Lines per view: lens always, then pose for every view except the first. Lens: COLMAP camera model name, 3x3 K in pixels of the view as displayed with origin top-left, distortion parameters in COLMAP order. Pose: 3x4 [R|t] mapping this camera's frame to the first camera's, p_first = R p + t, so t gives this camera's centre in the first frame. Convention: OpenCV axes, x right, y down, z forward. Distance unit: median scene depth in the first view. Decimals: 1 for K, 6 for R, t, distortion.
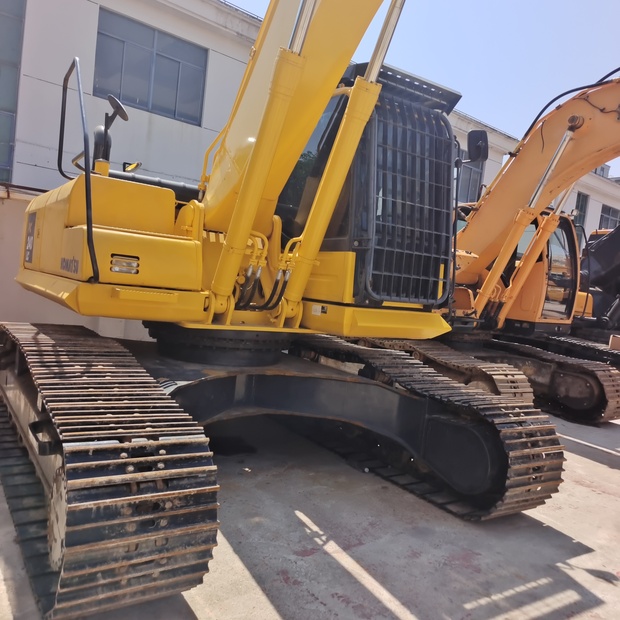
lens RADIAL K [[568.5, 0, 330.5], [0, 568.5, 301.8], [0, 0, 1]] dist [0.037104, 0.000000]
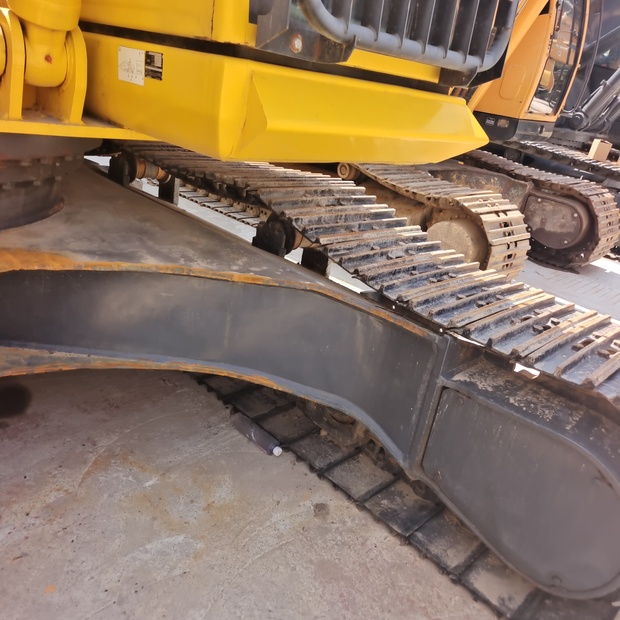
lens RADIAL K [[568.5, 0, 335.2], [0, 568.5, 314.2], [0, 0, 1]] dist [0.037104, 0.000000]
pose [[0.977718, -0.025082, 0.208418, 0.015069], [-0.056081, 0.925542, 0.374469, 0.014717], [-0.202292, -0.377813, 0.903513, 0.576187]]
